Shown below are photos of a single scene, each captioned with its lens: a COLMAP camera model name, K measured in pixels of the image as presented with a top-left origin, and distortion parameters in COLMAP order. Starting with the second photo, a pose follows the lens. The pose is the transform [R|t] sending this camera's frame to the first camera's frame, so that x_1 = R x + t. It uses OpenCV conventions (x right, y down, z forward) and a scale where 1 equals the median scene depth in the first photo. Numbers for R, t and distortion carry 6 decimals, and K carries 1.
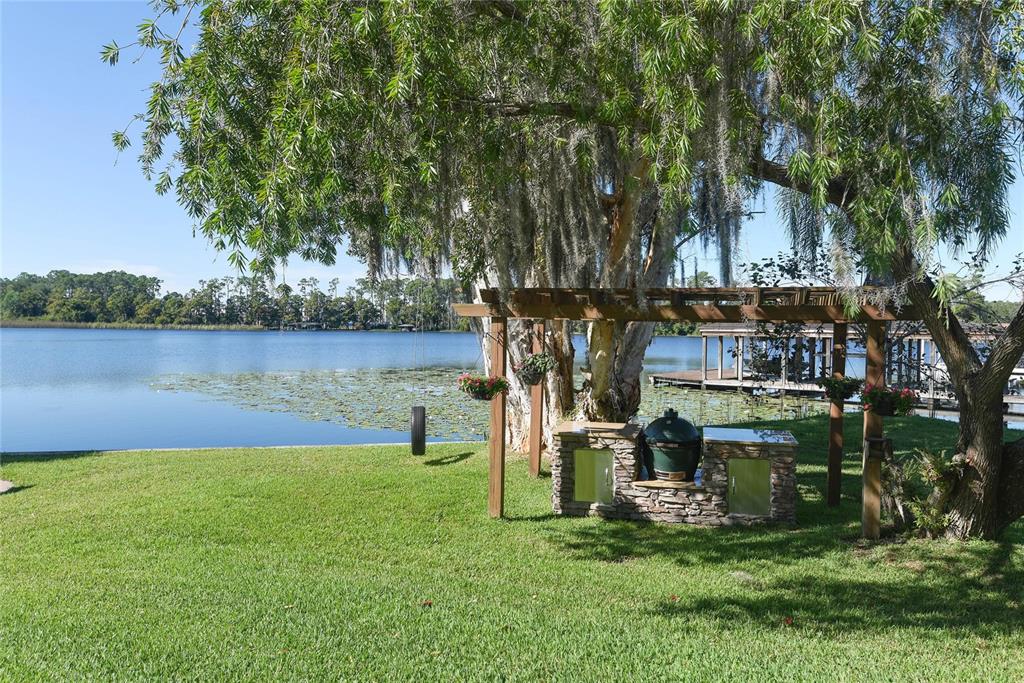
lens RADIAL K [[763.3, 0, 512.0], [0, 763.3, 341.5], [0, 0, 1]] dist [0.034851, -0.009766]
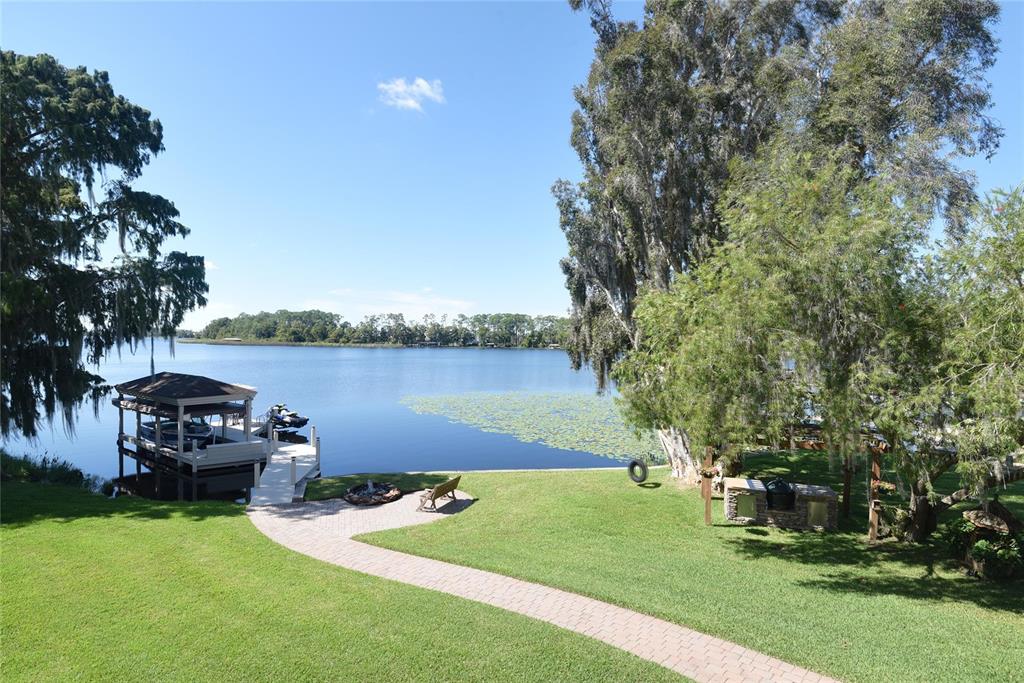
lens RADIAL K [[490.5, 0, 512.0], [0, 490.5, 341.5], [0, 0, 1]] dist [-0.001946, -0.011063]
pose [[0.996976, 0.001933, -0.077692, -0.014478], [-0.003336, 0.999834, -0.017938, -0.008821], [0.077645, 0.018143, 0.996816, -0.016758]]
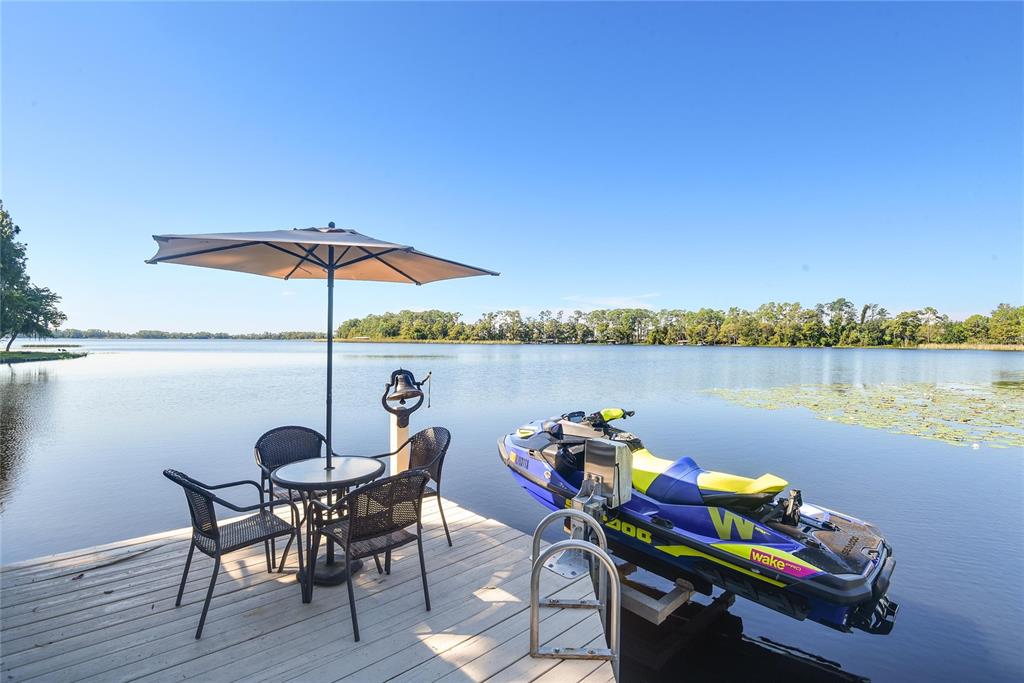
lens RADIAL K [[473.4, 0, 512.0], [0, 473.4, 341.5], [0, 0, 1]] dist [-0.027325, -0.000889]
pose [[0.958179, -0.004811, -0.286128, -0.064893], [-0.001064, 0.999792, -0.020373, 0.000093], [0.286166, 0.019826, 0.957975, 0.059925]]
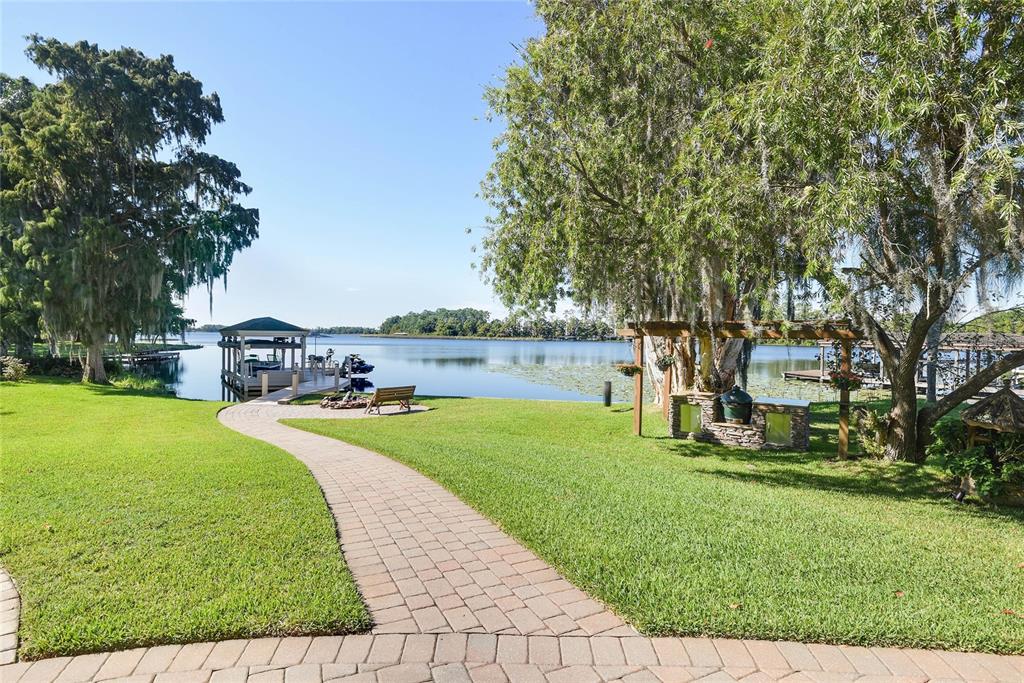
lens RADIAL K [[473.4, 0, 512.0], [0, 473.4, 341.5], [0, 0, 1]] dist [-0.027325, -0.000889]
pose [[0.928235, 0.005666, -0.371950, 0.003708], [-0.010663, 0.999878, -0.011379, 0.000008], [0.371840, 0.014528, 0.928183, -0.007795]]
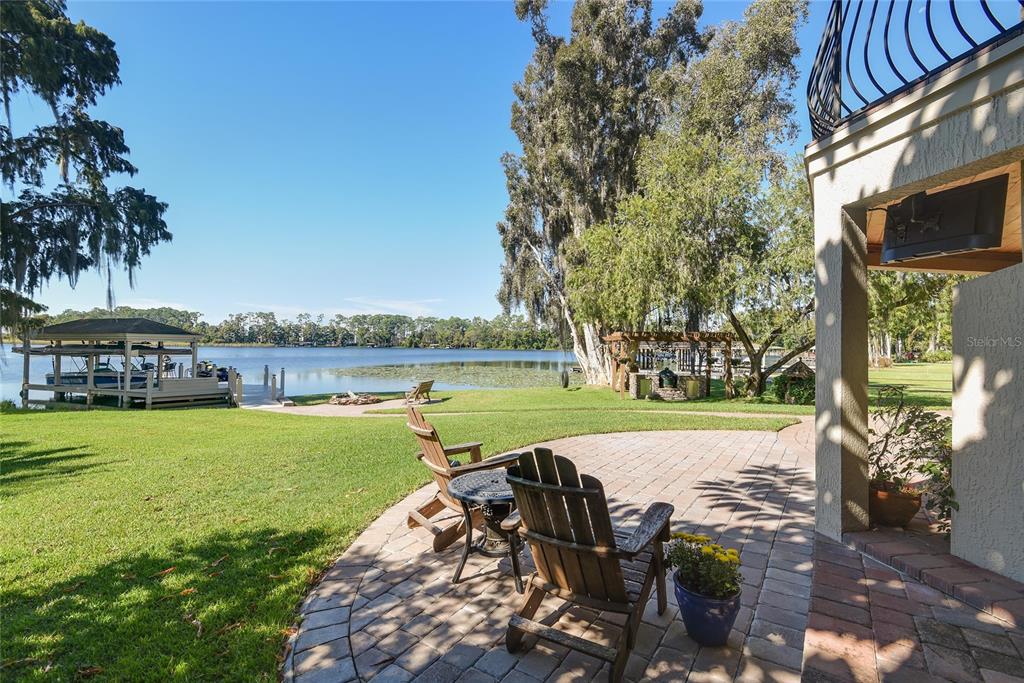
lens RADIAL K [[470.4, 0, 512.0], [0, 470.4, 341.5], [0, 0, 1]] dist [0.023423, -0.000309]
pose [[0.983934, 0.001765, 0.178522, -0.024522], [0.002958, 0.999653, -0.026187, 0.000693], [-0.178506, 0.026294, 0.983587, -0.027676]]
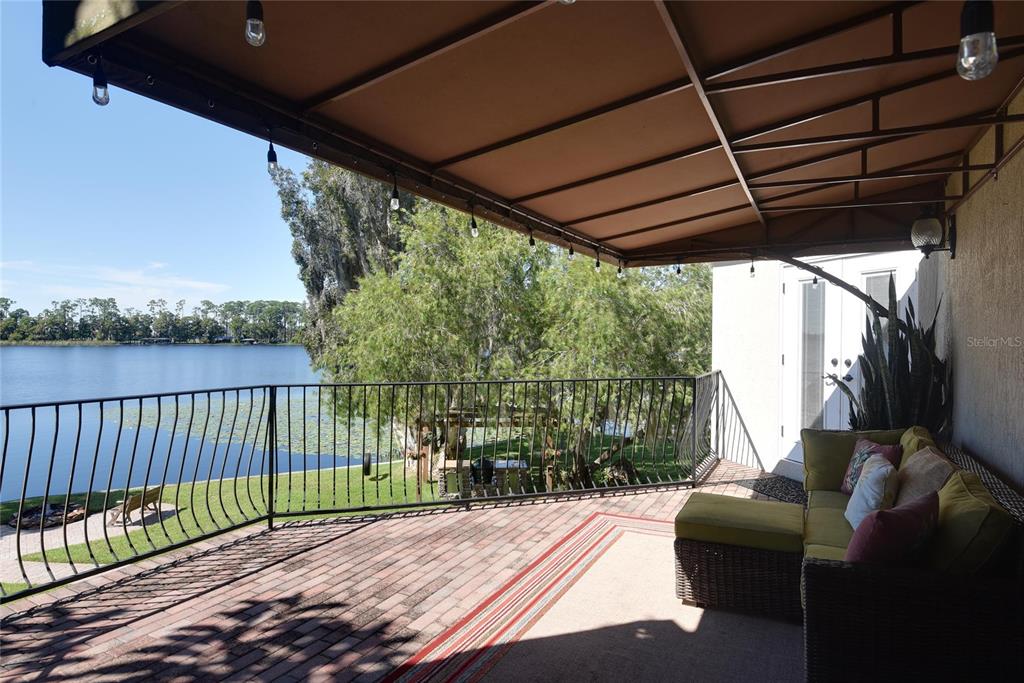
lens RADIAL K [[585.8, 0, 512.0], [0, 585.8, 341.5], [0, 0, 1]] dist [0.007830, -0.023357]
pose [[0.956302, -0.006649, 0.292304, -0.008418], [0.009105, 0.999934, -0.007042, -0.008637], [-0.292238, 0.009395, 0.956300, -0.028740]]
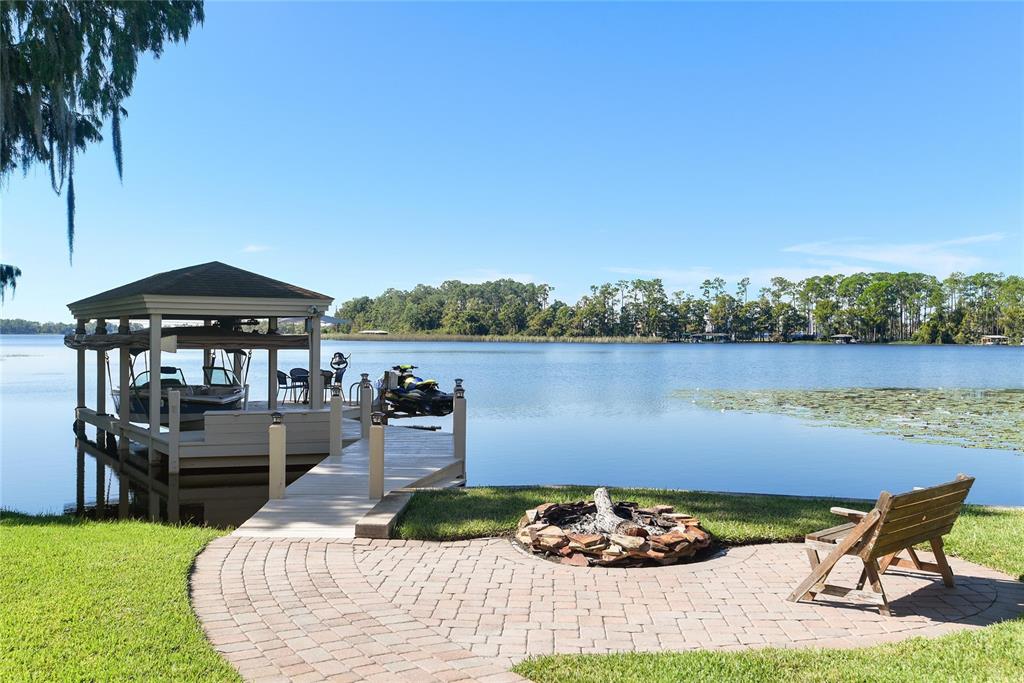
lens RADIAL K [[932.6, 0, 512.0], [0, 932.6, 341.5], [0, 0, 1]] dist [0.055150, -0.007035]
pose [[0.898287, -0.005346, -0.439378, -0.023567], [-0.002127, 0.999861, -0.016512, 0.001131], [0.439405, 0.015767, 0.898151, 0.007706]]
